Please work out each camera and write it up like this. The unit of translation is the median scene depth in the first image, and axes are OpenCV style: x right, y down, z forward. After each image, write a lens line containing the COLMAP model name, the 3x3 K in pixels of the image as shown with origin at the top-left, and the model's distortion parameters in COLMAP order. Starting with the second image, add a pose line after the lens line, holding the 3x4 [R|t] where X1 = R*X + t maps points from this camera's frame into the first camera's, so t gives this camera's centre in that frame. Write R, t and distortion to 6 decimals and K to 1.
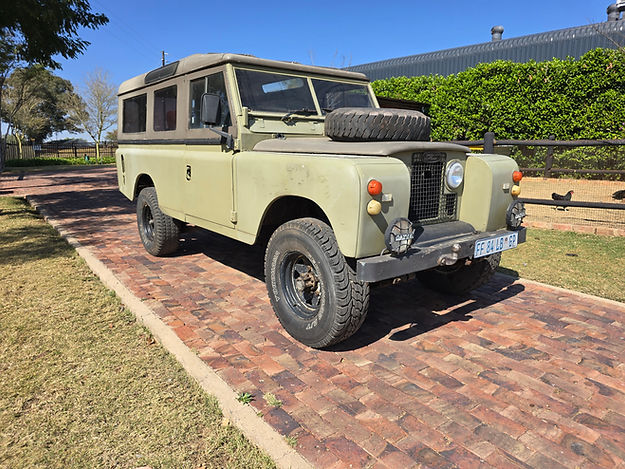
lens RADIAL K [[433.1, 0, 302.3], [0, 433.1, 236.0], [0, 0, 1]] dist [0.009871, -0.003072]
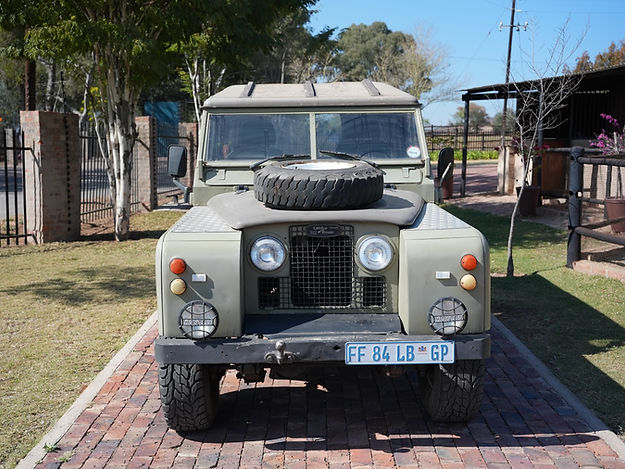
lens RADIAL K [[723.2, 0, 295.0], [0, 723.2, 232.9], [0, 0, 1]] dist [0.027377, 0.038706]
pose [[0.798817, 0.072714, -0.597163, 0.999777], [-0.107955, 0.993881, -0.023390, -0.132508], [0.591808, 0.083151, 0.801779, -0.106184]]
